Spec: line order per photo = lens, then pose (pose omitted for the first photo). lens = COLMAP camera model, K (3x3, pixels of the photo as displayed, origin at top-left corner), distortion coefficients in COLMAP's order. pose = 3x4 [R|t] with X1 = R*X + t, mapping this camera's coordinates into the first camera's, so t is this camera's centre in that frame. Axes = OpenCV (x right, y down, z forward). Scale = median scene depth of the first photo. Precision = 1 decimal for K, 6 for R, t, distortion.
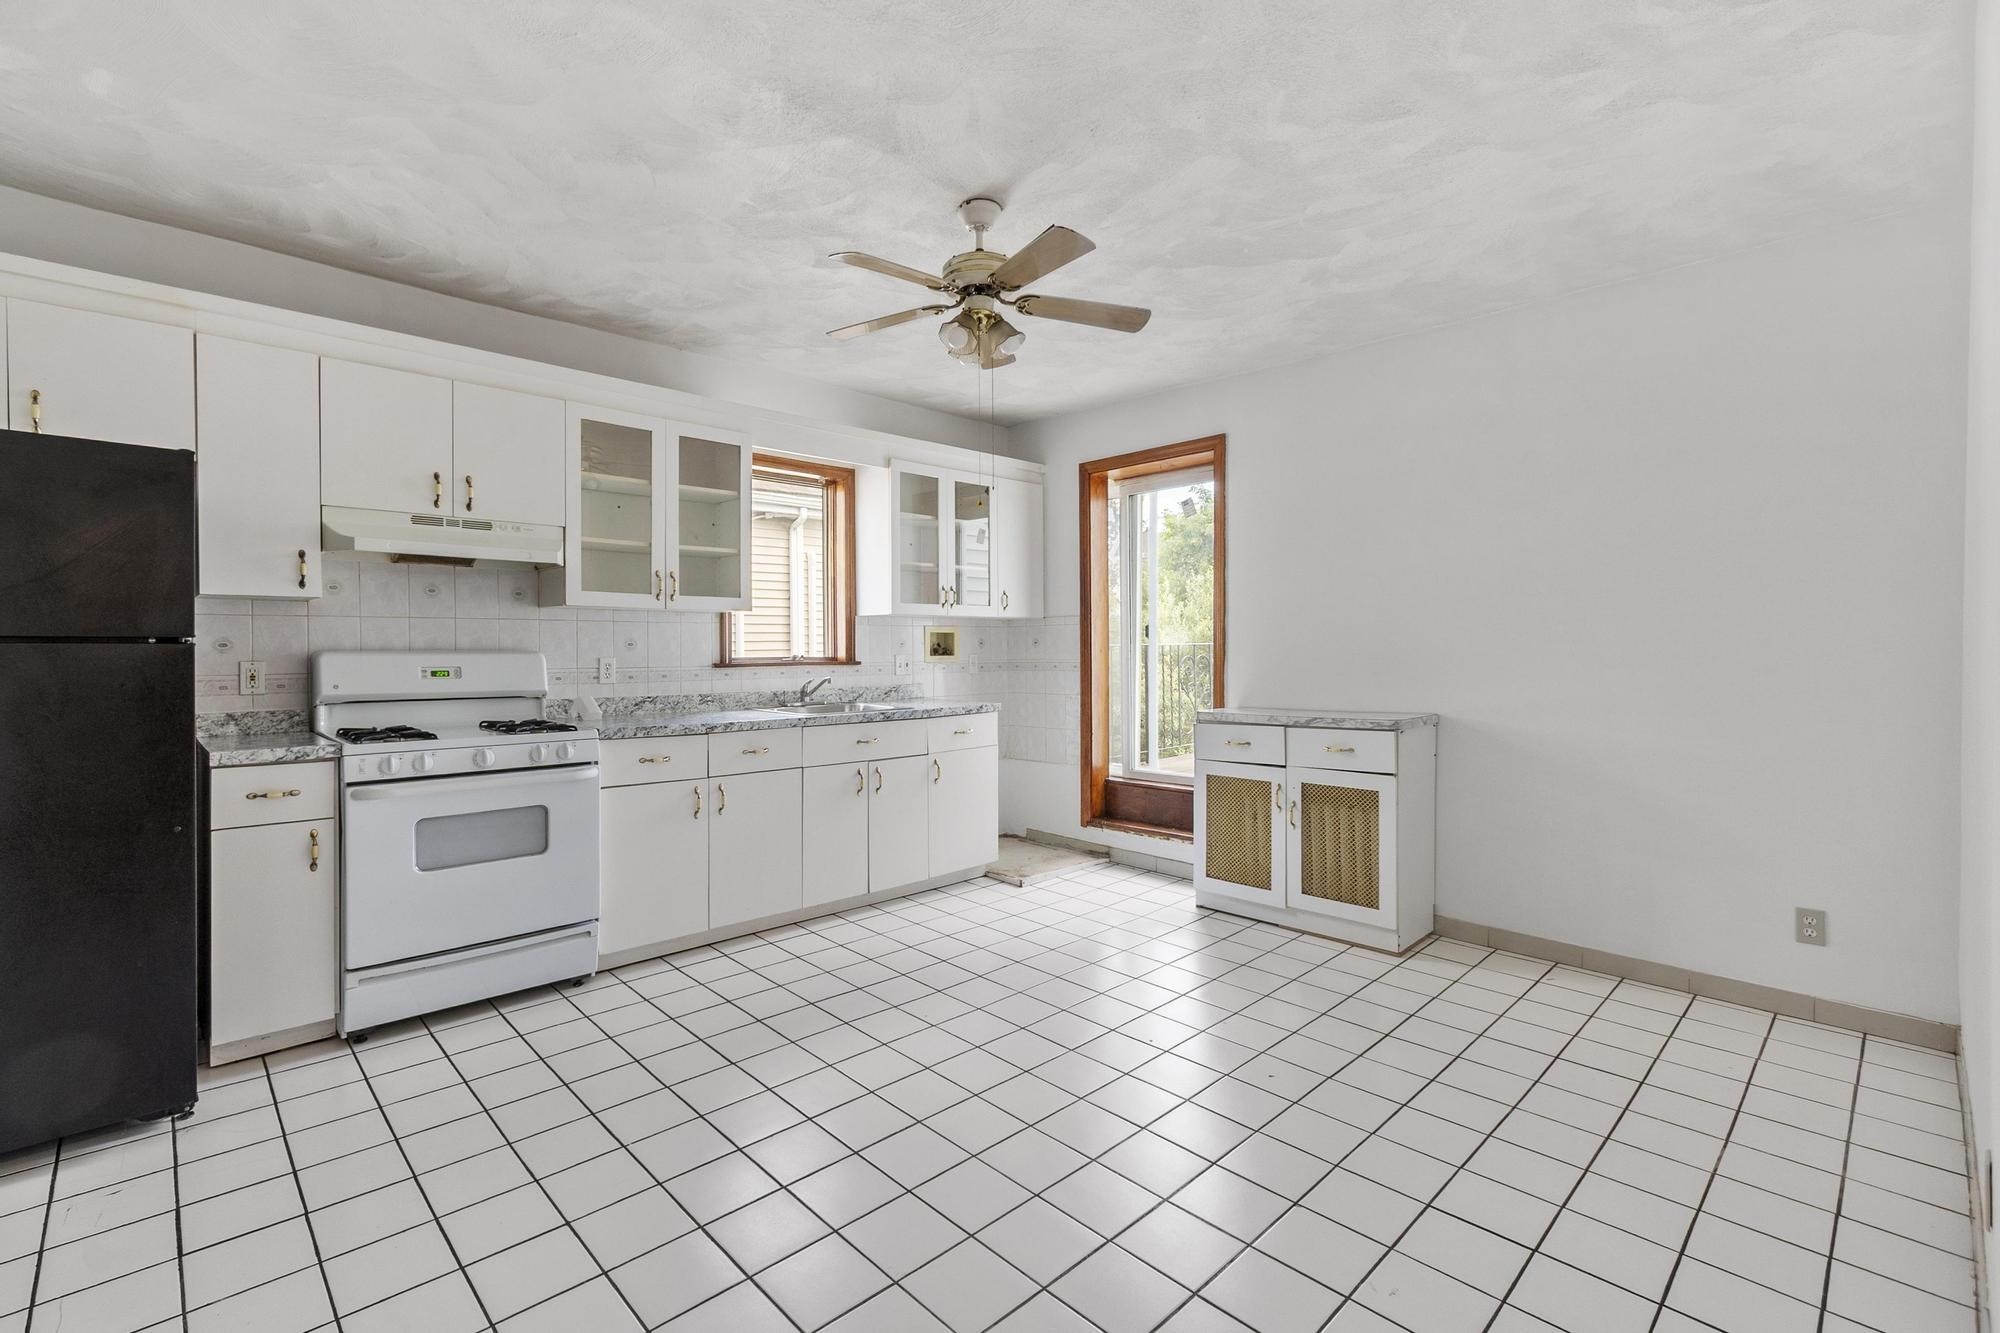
lens RADIAL K [[884.2, 0, 951.7], [0, 884.2, 660.6], [0, 0, 1]] dist [0.002641, -0.001336]
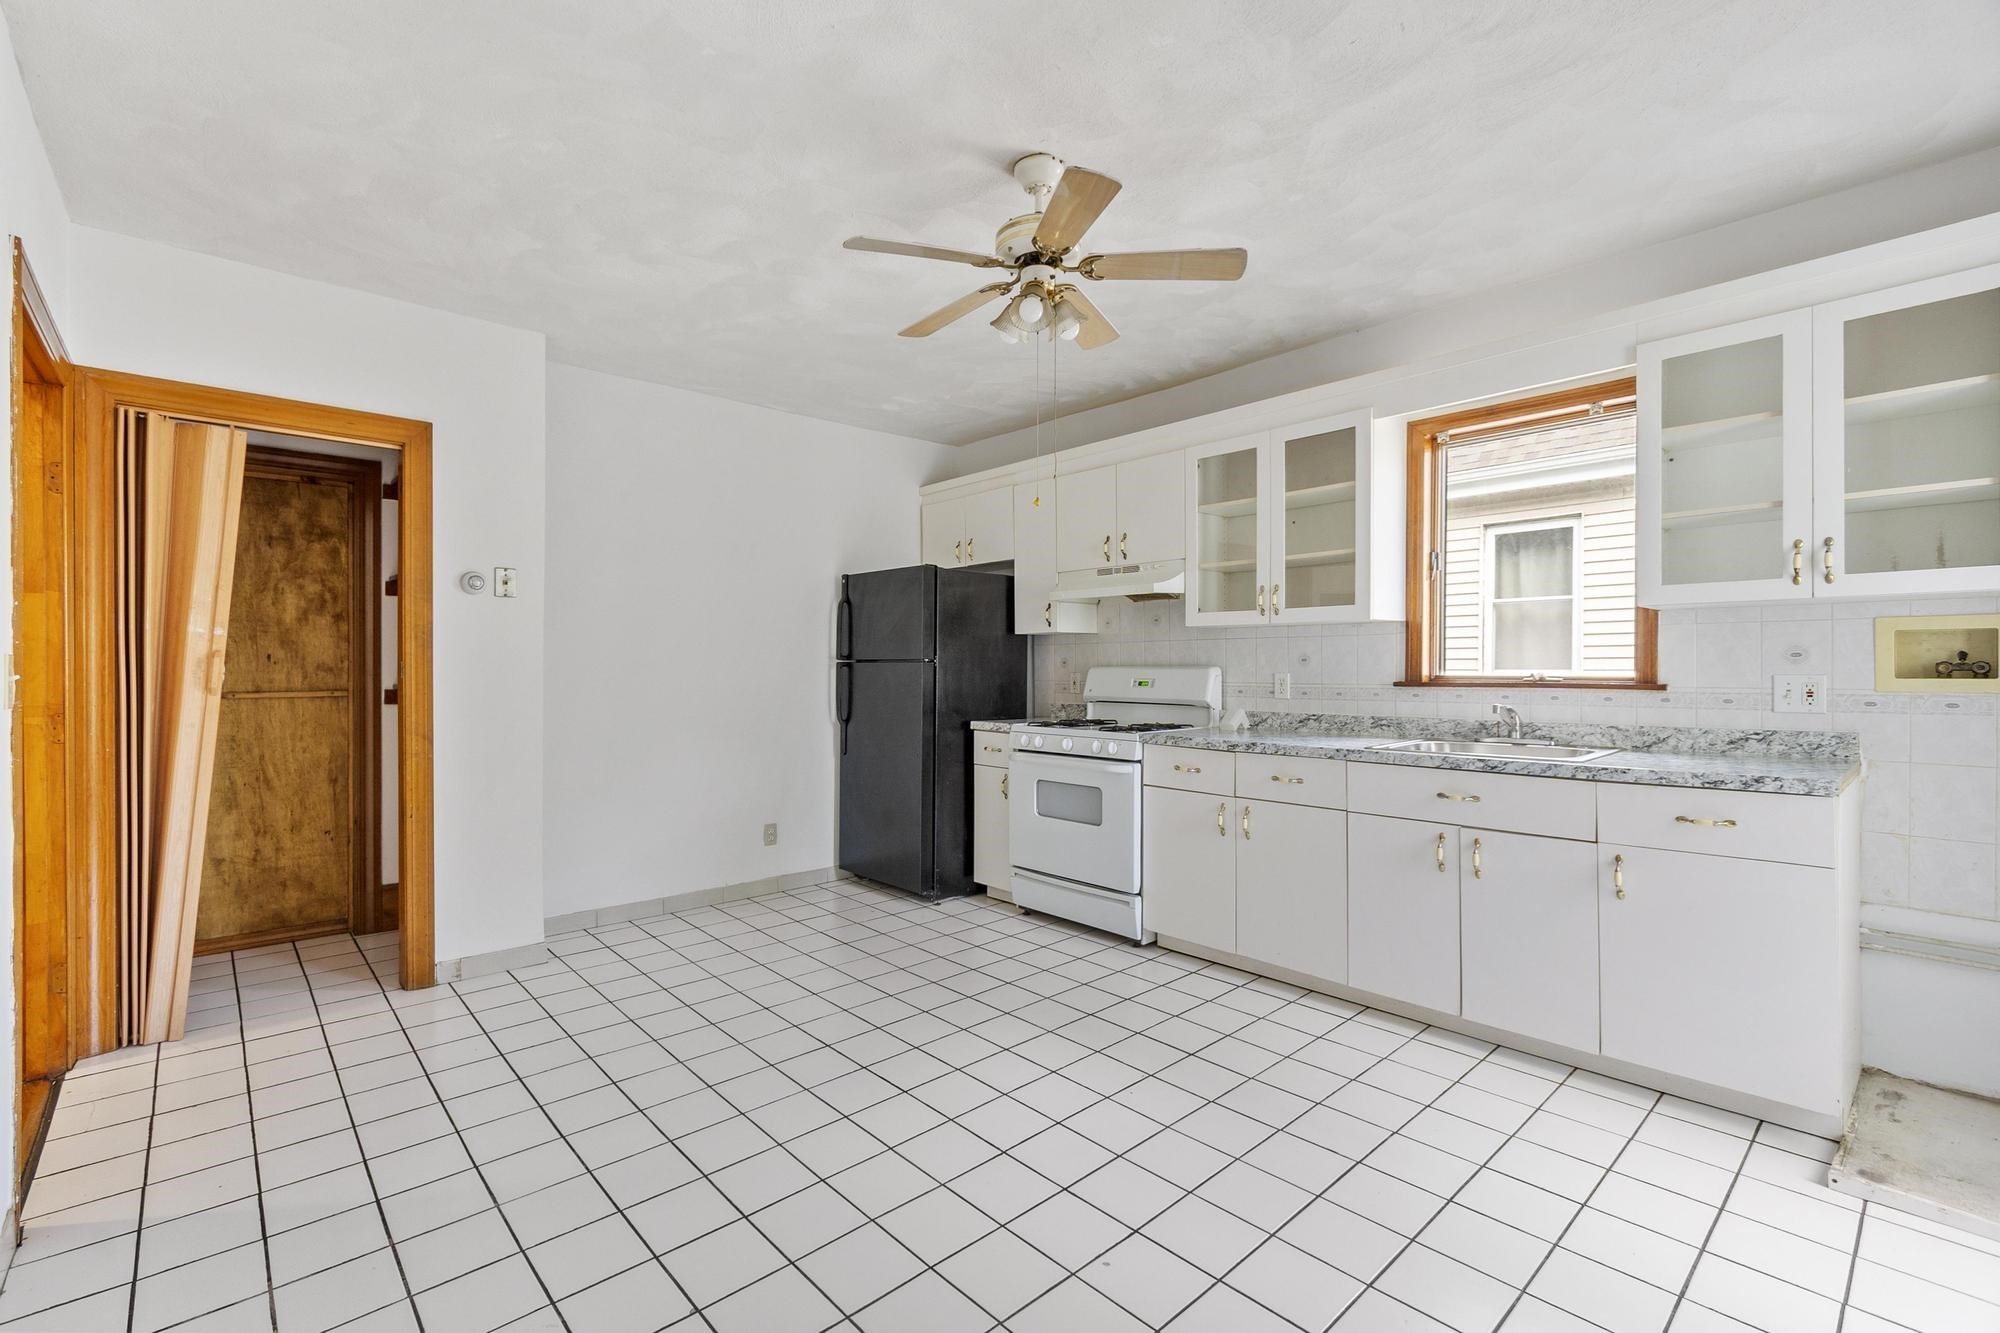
lens RADIAL K [[866.9, 0, 948.2], [0, 866.9, 676.3], [0, 0, 1]] dist [0.001603, 0.000068]
pose [[-0.031217, 0.011436, -0.999447, 0.673409], [-0.013122, 0.999844, 0.011851, -0.007133], [0.999426, 0.013485, -0.031062, 0.700365]]
